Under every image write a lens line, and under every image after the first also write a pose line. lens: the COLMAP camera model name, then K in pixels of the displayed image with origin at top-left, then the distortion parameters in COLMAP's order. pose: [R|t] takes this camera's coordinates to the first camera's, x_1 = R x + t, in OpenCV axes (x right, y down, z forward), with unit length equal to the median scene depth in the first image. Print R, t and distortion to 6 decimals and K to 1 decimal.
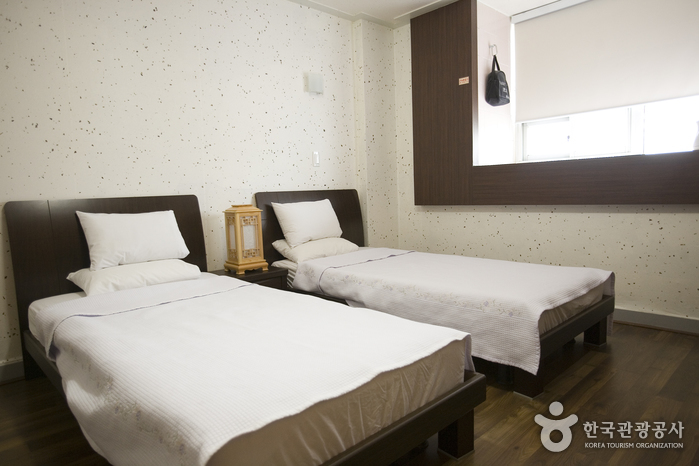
lens RADIAL K [[464.3, 0, 349.6], [0, 464.3, 230.6], [0, 0, 1]] dist [-0.009133, -0.000089]
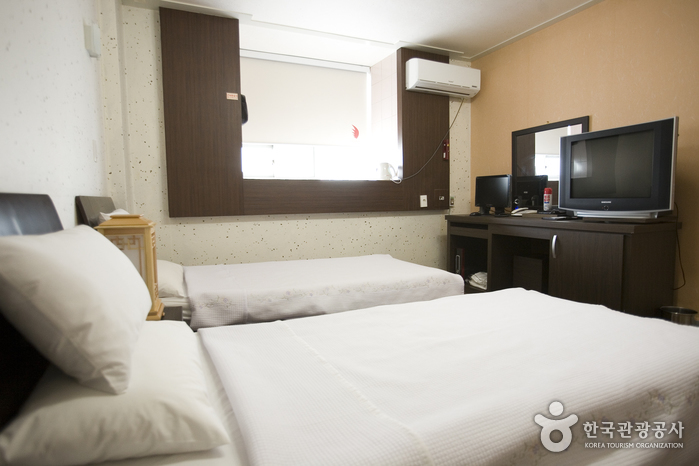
lens RADIAL K [[398.7, 0, 348.4], [0, 398.7, 234.4], [0, 0, 1]] dist [-0.033460, 0.001564]
pose [[0.325613, -0.053800, 0.943971, -0.542112], [0.077501, 0.996539, 0.030063, -0.020984], [-0.942322, 0.063370, 0.328655, 0.499146]]
